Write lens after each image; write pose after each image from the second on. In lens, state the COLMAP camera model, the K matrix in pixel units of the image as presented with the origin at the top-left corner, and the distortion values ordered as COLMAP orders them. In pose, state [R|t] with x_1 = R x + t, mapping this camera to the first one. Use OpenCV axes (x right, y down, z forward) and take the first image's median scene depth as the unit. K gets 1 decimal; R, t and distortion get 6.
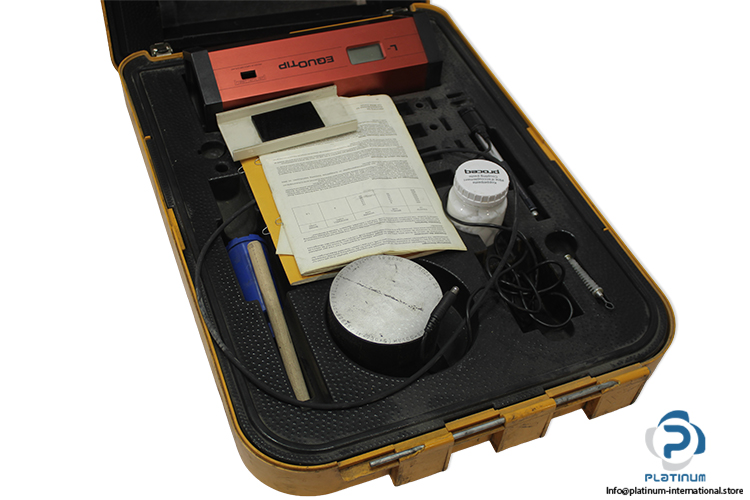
lens RADIAL K [[868.3, 0, 375.0], [0, 868.3, 250.0], [0, 0, 1]] dist [-0.086893, -0.002782]
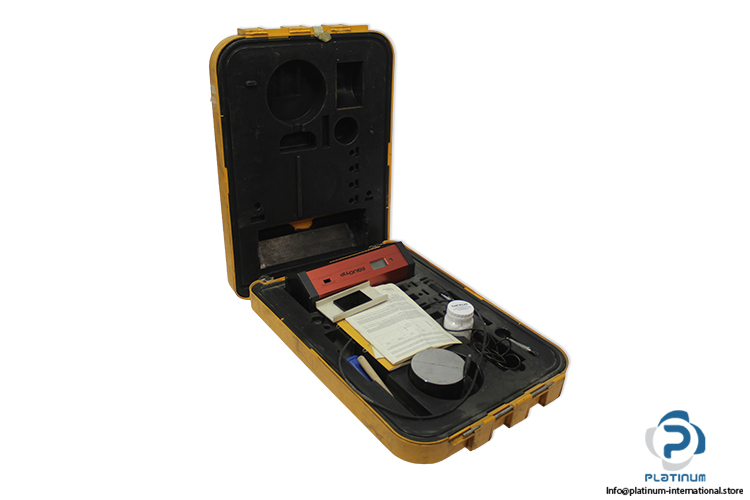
lens RADIAL K [[625.6, 0, 375.0], [0, 625.6, 250.0], [0, 0, 1]] dist [-0.125484, 0.000119]
pose [[0.964317, -0.131569, 0.229744, -0.364626], [0.196689, 0.936895, -0.289036, 0.162747], [-0.177218, 0.323911, 0.929342, -0.353920]]
